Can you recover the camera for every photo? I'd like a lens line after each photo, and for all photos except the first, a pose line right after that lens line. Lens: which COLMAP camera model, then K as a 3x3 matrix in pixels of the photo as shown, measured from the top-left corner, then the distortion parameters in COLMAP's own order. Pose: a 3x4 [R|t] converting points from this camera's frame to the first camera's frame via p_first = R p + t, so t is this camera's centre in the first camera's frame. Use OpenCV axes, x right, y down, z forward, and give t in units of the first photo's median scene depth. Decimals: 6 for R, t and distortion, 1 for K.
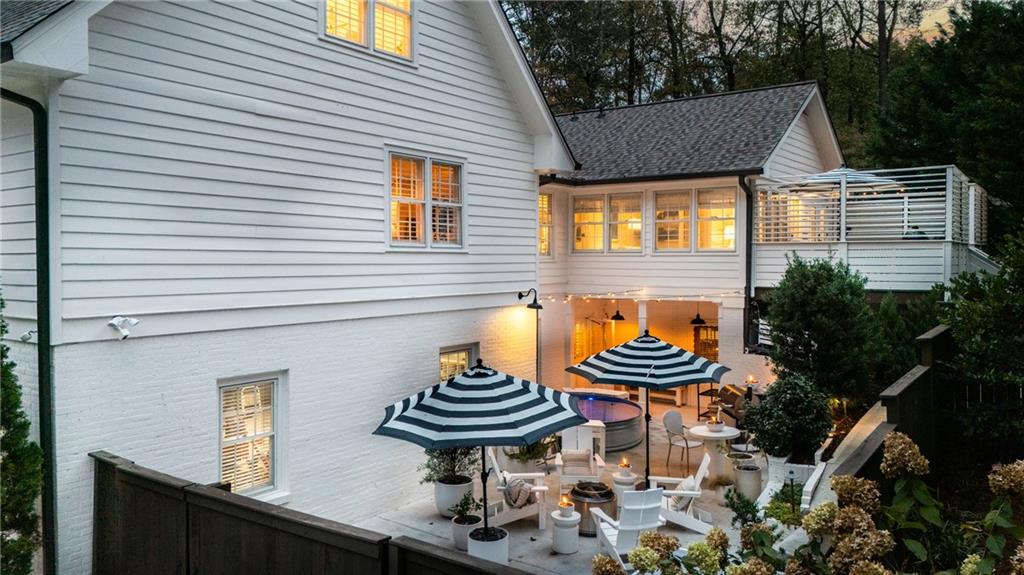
lens RADIAL K [[766.7, 0, 513.3], [0, 766.7, 266.4], [0, 0, 1]] dist [0.083576, -0.000733]
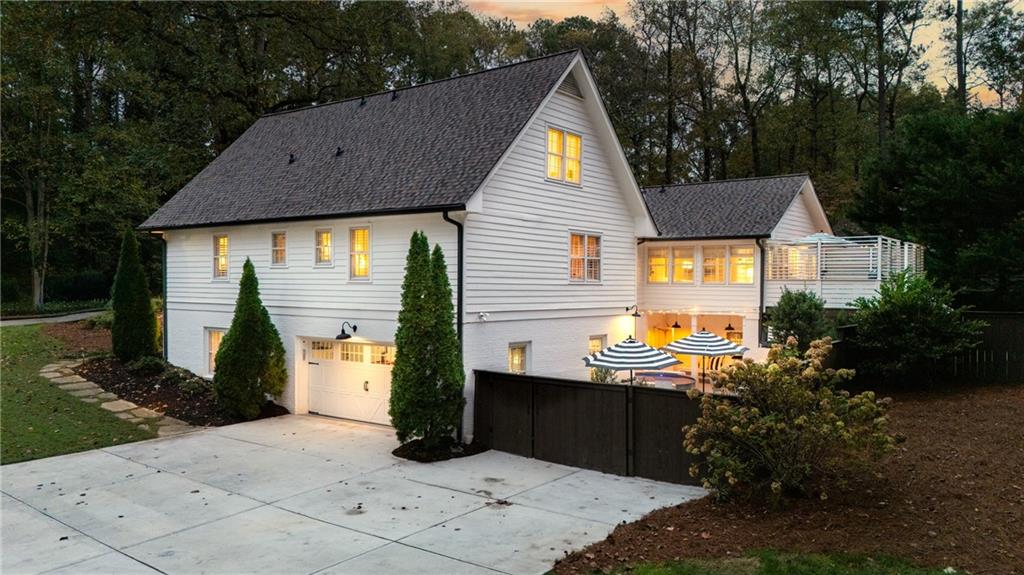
lens RADIAL K [[733.0, 0, 512.0], [0, 733.0, 287.5], [0, 0, 1]] dist [0.071974, -0.001486]
pose [[0.999085, 0.008571, -0.041901, -0.203249], [-0.008838, 0.999942, -0.006190, 0.001590], [0.041846, 0.006555, 0.999103, -0.752781]]
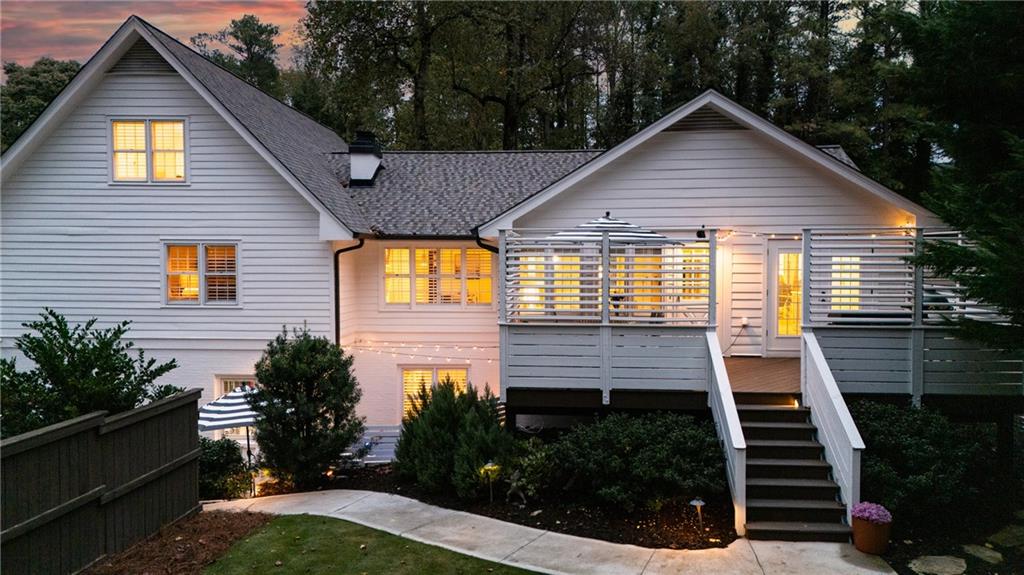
lens RADIAL K [[733.0, 0, 512.0], [0, 733.0, 287.5], [0, 0, 1]] dist [0.071974, -0.001486]
pose [[0.518737, 0.015929, -0.854786, 1.326382], [-0.010778, 0.999869, 0.012091, -0.076623], [0.854866, 0.002941, 0.518840, 0.728492]]
